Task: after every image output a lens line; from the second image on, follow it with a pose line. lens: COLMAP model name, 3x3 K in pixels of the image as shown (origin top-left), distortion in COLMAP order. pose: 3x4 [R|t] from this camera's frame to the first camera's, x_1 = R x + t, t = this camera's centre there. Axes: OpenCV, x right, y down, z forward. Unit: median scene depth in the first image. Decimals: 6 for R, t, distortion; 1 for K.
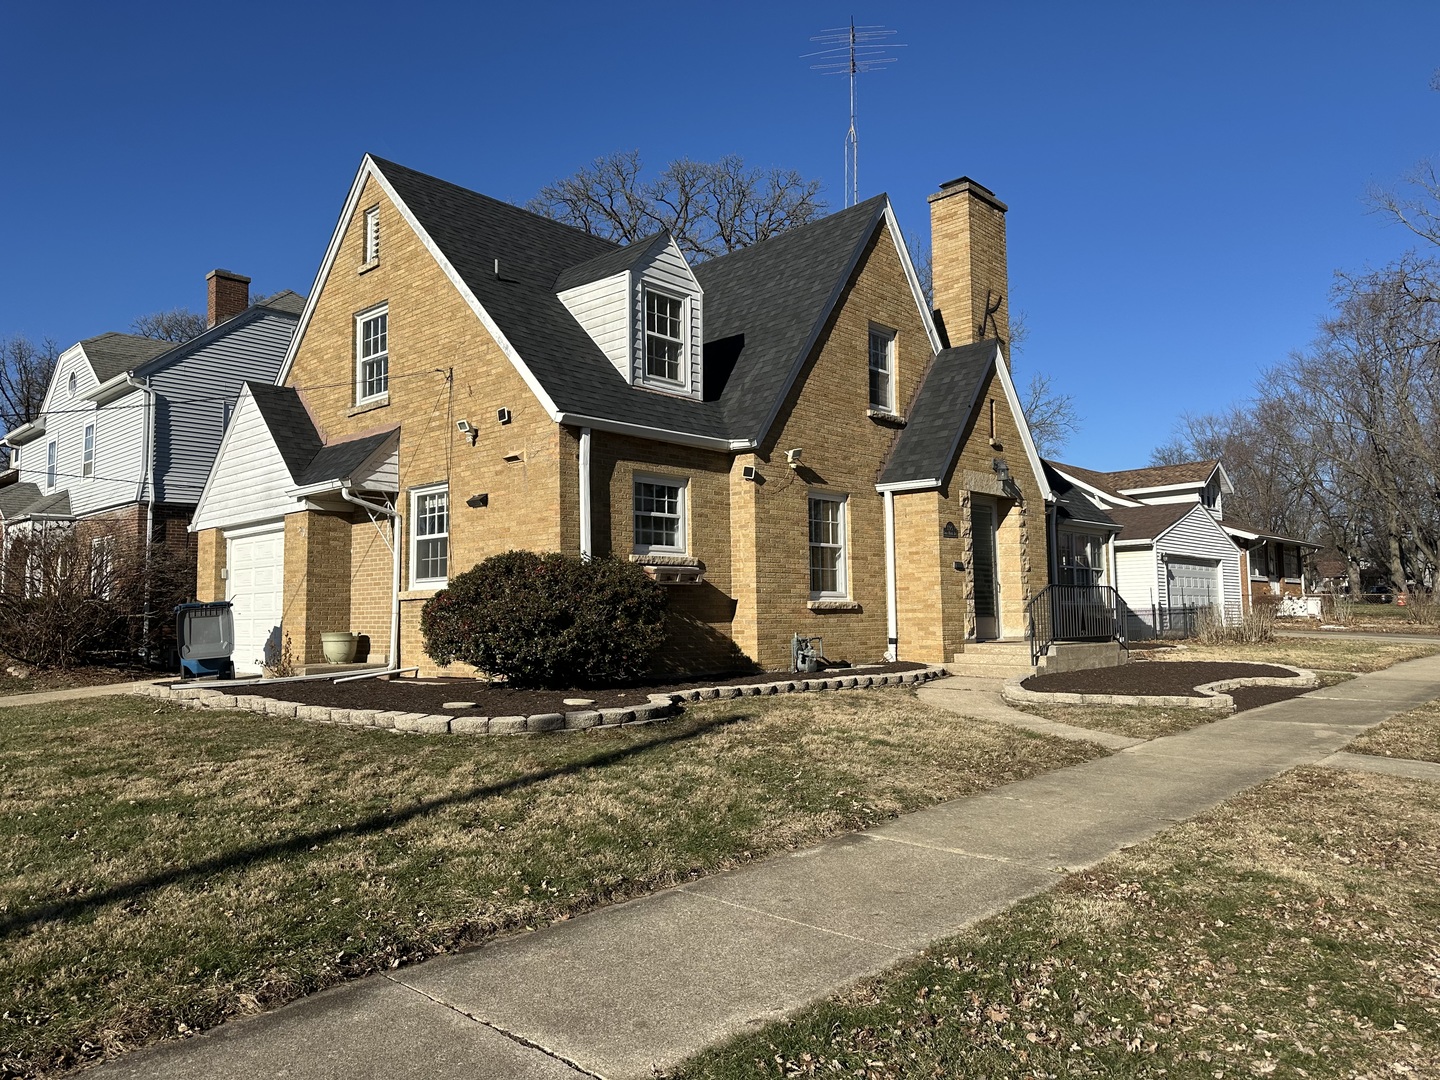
lens RADIAL K [[1014.6, 0, 720.0], [0, 1014.6, 540.0], [0, 0, 1]] dist [0.173646, -0.342608]
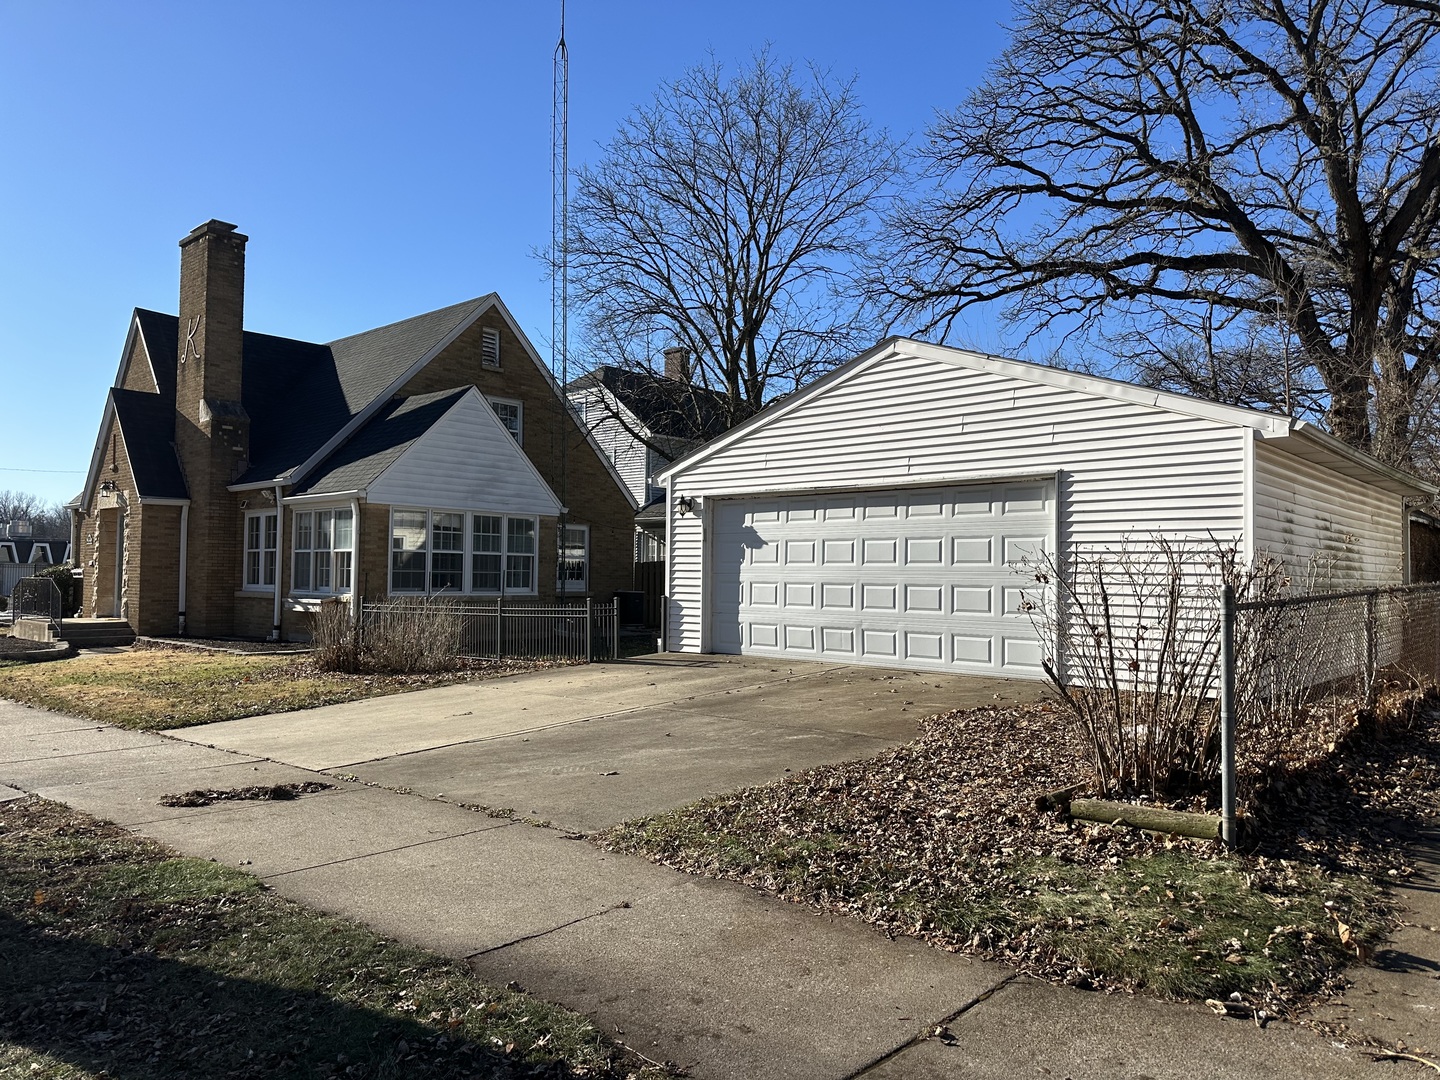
lens RADIAL K [[1014.6, 0, 720.0], [0, 1014.6, 540.0], [0, 0, 1]] dist [0.173646, -0.342608]
pose [[0.007061, -0.027874, -0.999586, 1.669750], [0.061190, 0.997750, -0.027391, 0.085152], [0.998101, -0.060972, 0.008751, 1.844300]]
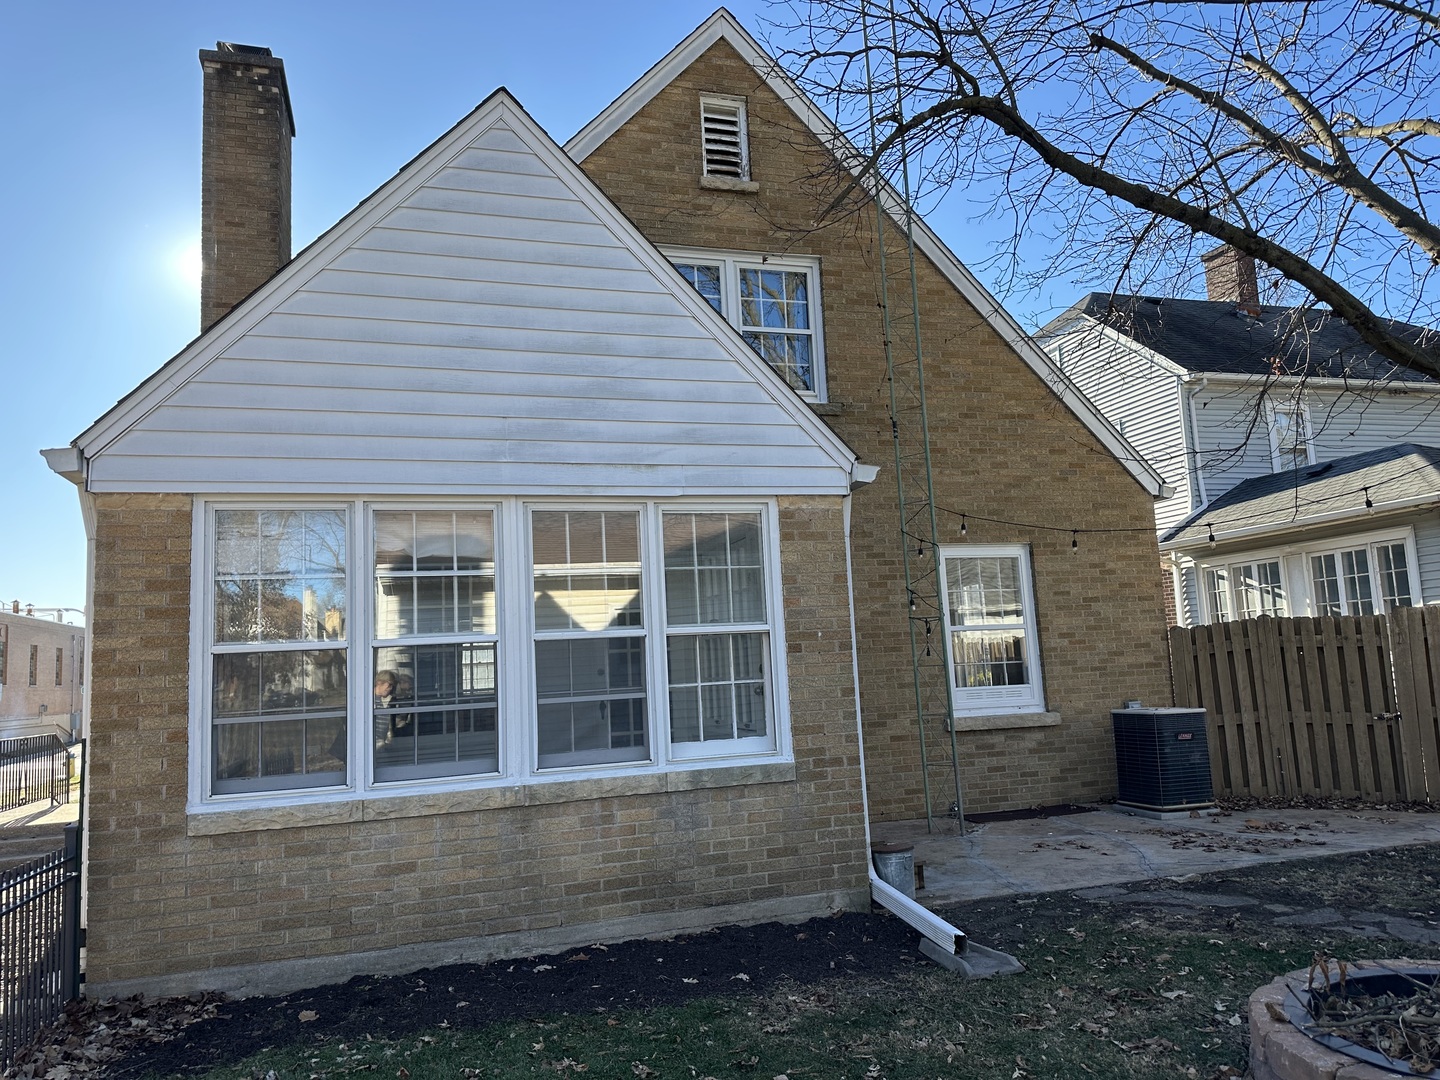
lens RADIAL K [[1014.6, 0, 720.0], [0, 1014.6, 540.0], [0, 0, 1]] dist [0.173646, -0.342608]
pose [[-0.495132, -0.074558, -0.865613, 0.742243], [0.119160, 0.981068, -0.152663, 0.078624], [0.860607, -0.178735, -0.476874, 1.796672]]
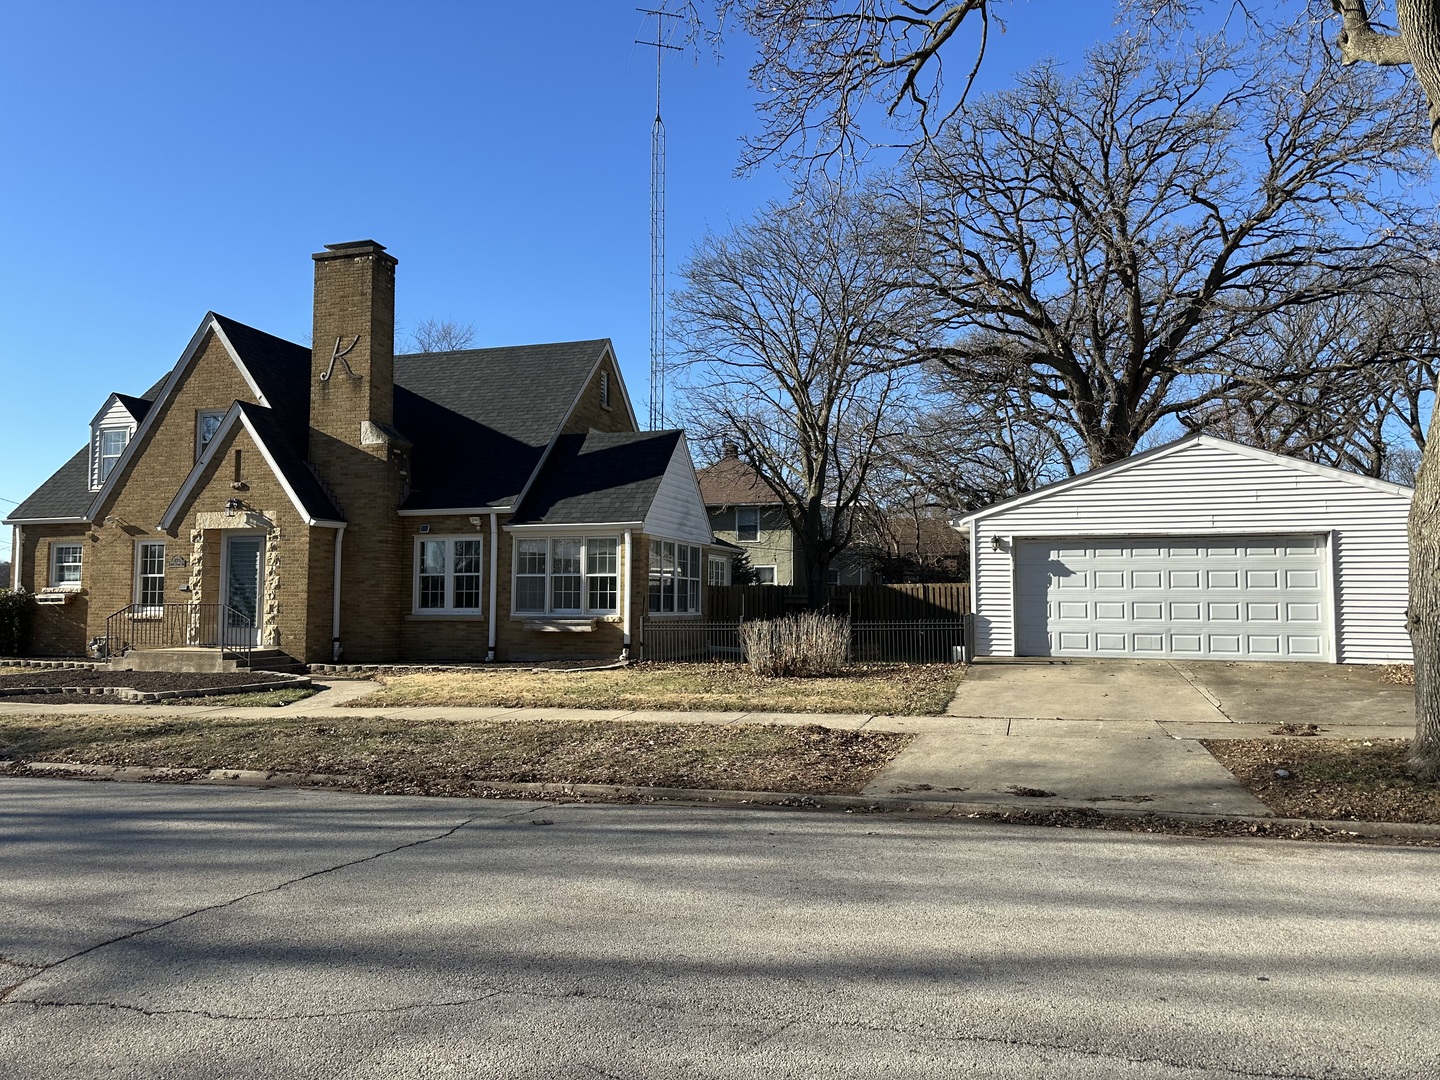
lens RADIAL K [[1014.6, 0, 720.0], [0, 1014.6, 540.0], [0, 0, 1]] dist [0.173646, -0.342608]
pose [[0.426879, -0.046251, -0.903125, 1.705052], [0.058069, 0.998032, -0.023664, 0.034622], [0.902443, -0.042342, 0.428724, 1.035754]]
